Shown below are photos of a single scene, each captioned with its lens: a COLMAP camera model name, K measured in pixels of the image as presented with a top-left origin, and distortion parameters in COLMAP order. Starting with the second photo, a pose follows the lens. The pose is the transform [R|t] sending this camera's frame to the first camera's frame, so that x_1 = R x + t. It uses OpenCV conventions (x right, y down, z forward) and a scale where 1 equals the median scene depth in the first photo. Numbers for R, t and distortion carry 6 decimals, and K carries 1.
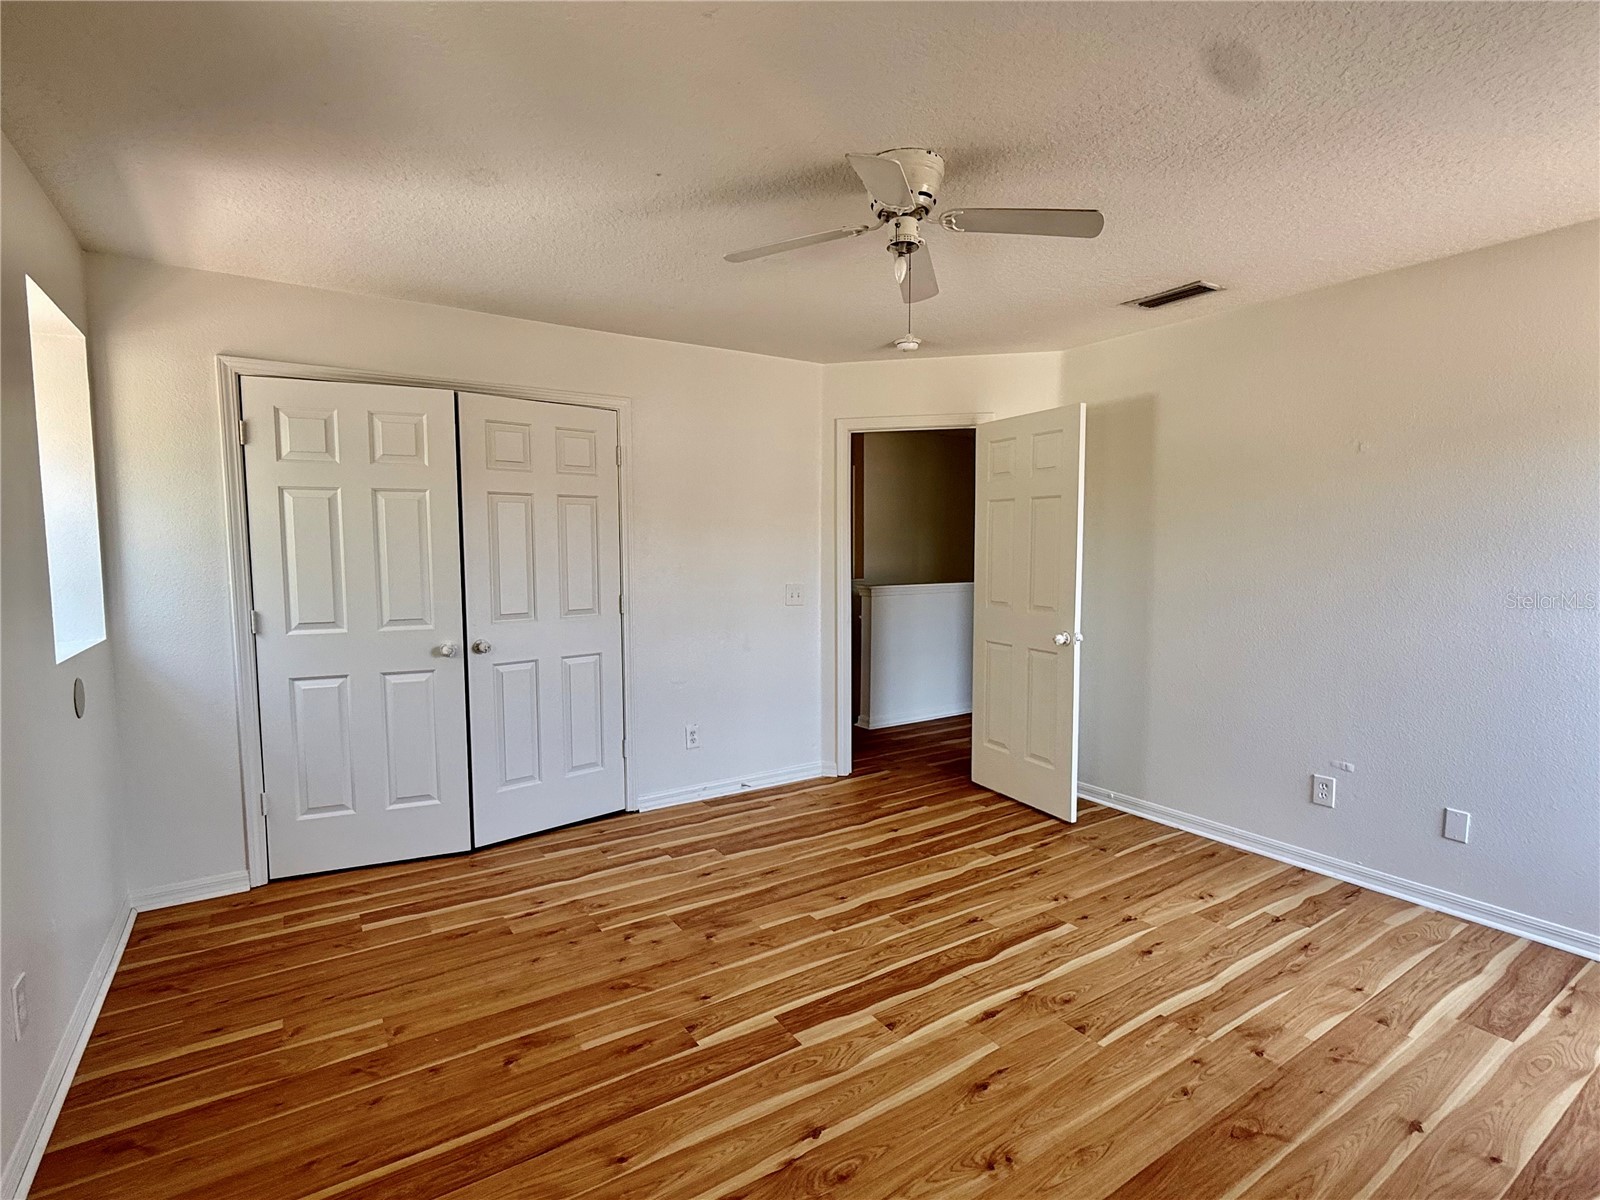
lens RADIAL K [[782.9, 0, 800.0], [0, 782.9, 600.0], [0, 0, 1]] dist [0.001676, 0.000099]
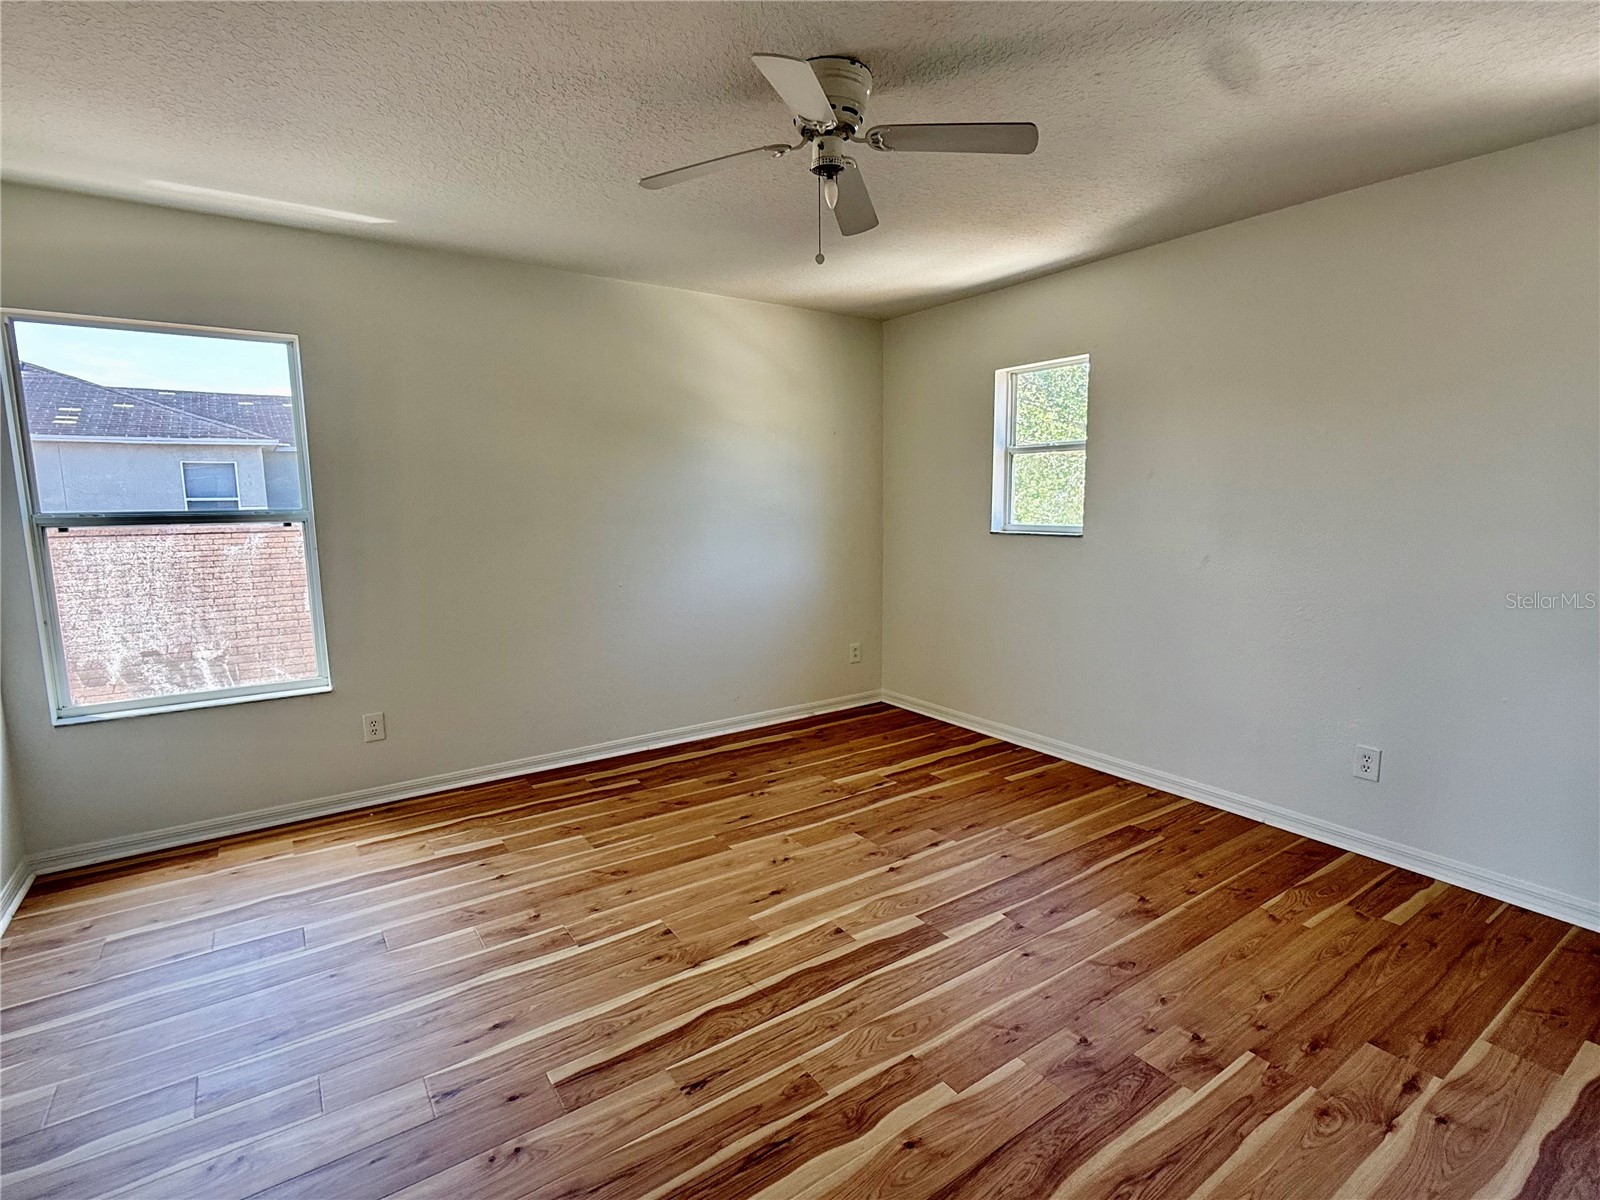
lens RADIAL K [[782.9, 0, 800.0], [0, 782.9, 600.0], [0, 0, 1]] dist [0.001676, 0.000099]
pose [[-0.999734, 0.012627, -0.019290, 0.181291], [0.008382, 0.978494, 0.206106, -0.133390], [0.021478, 0.205890, -0.978339, 1.931360]]
